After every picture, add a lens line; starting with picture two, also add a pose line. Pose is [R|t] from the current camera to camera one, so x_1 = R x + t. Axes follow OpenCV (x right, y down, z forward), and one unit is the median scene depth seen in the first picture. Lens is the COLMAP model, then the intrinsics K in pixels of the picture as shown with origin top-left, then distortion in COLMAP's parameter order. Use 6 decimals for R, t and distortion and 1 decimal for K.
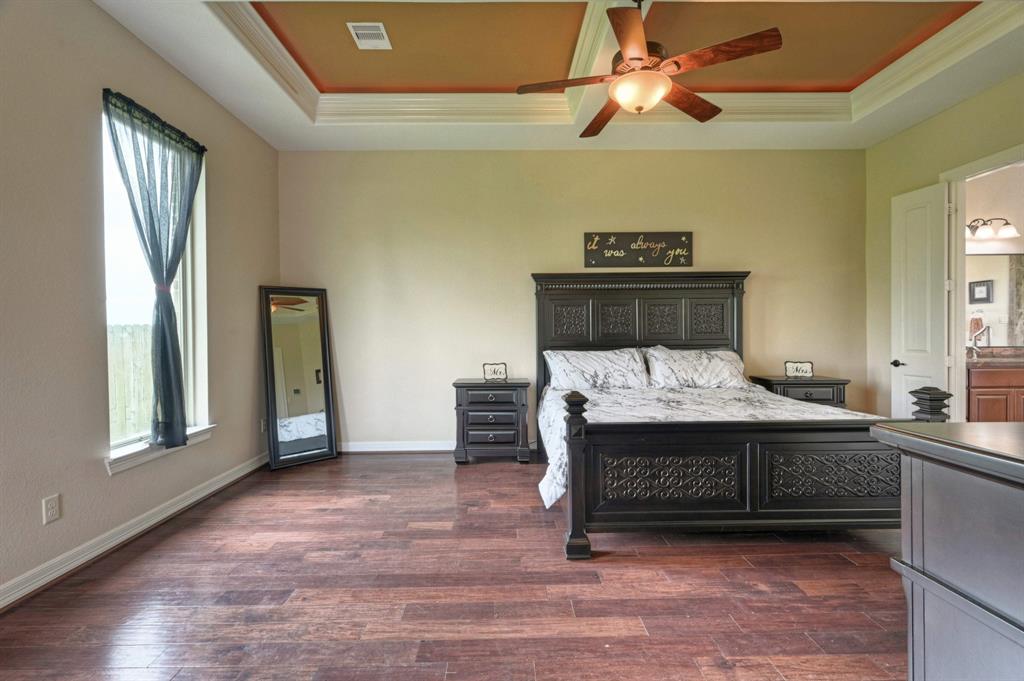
lens RADIAL K [[471.6, 0, 513.6], [0, 471.6, 339.1], [0, 0, 1]] dist [0.000238, 0.001092]
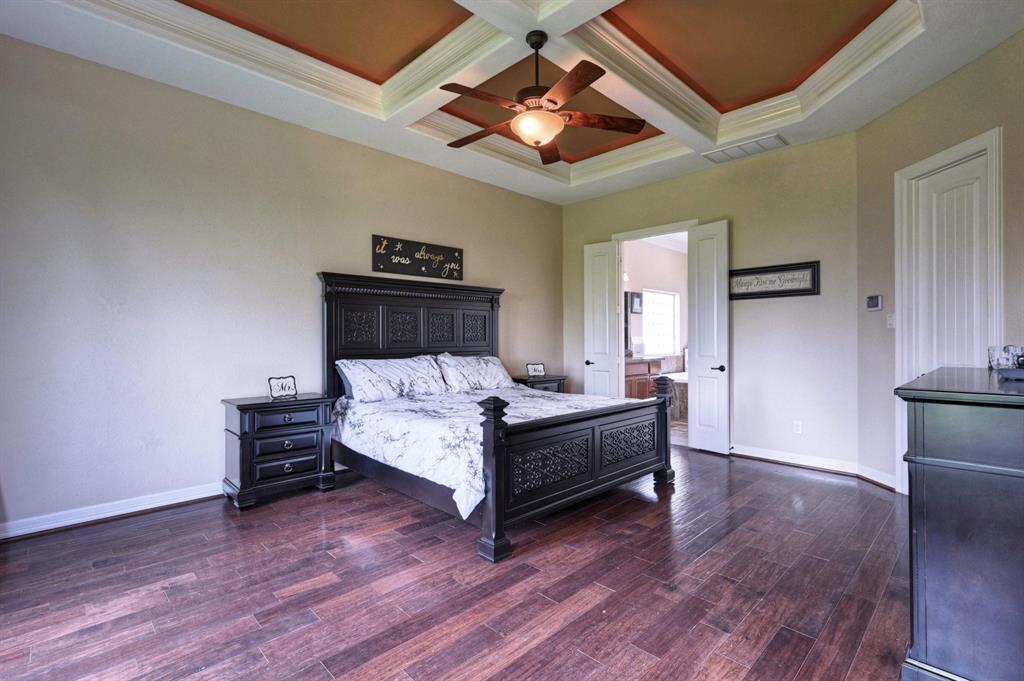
lens RADIAL K [[471.6, 0, 514.8], [0, 471.6, 337.8], [0, 0, 1]] dist [0.000238, 0.001092]
pose [[0.722946, 0.007578, 0.690863, -0.329520], [0.006327, 0.999825, -0.017588, 0.000530], [-0.690876, 0.017087, 0.722771, 0.133458]]
